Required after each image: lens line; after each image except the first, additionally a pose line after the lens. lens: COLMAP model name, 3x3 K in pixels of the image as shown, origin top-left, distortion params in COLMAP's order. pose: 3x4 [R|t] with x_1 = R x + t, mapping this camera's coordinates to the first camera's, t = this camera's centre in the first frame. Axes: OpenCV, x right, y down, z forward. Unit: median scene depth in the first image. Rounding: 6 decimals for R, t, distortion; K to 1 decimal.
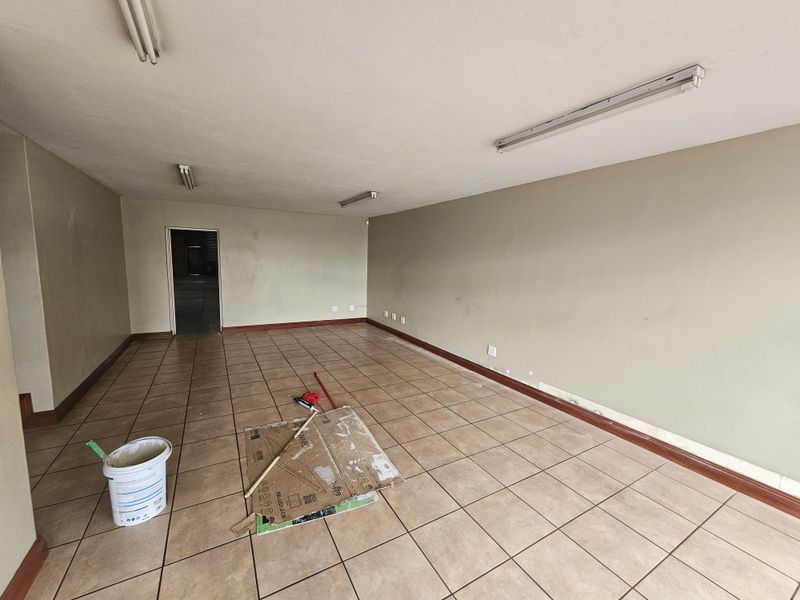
lens RADIAL K [[326.7, 0, 399.5], [0, 326.7, 300.4], [0, 0, 1]] dist [-0.003413, 0.000309]
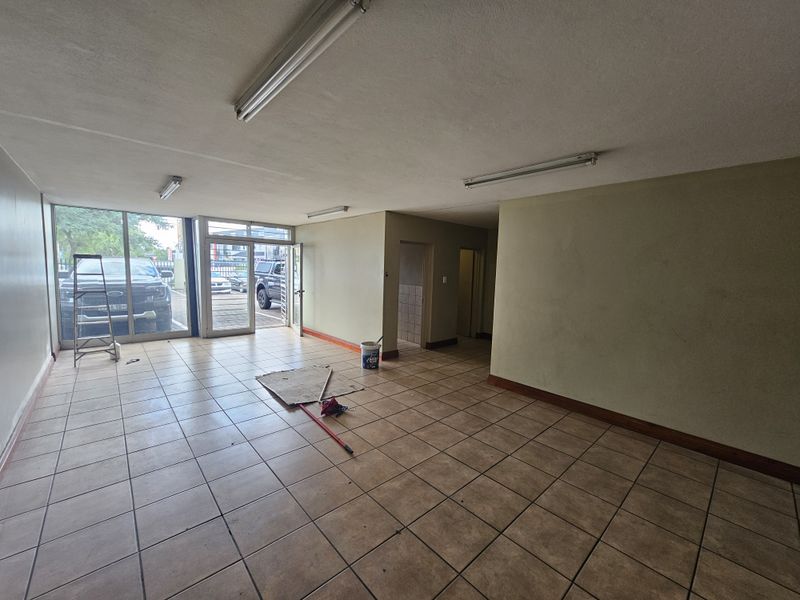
lens RADIAL K [[326.7, 0, 400.7], [0, 326.7, 299.7], [0, 0, 1]] dist [-0.003413, 0.000309]
pose [[-0.974873, -0.039345, -0.219260, -0.225934], [-0.086979, 0.973378, 0.212062, -0.219217], [0.205079, 0.225804, -0.952342, 1.714611]]
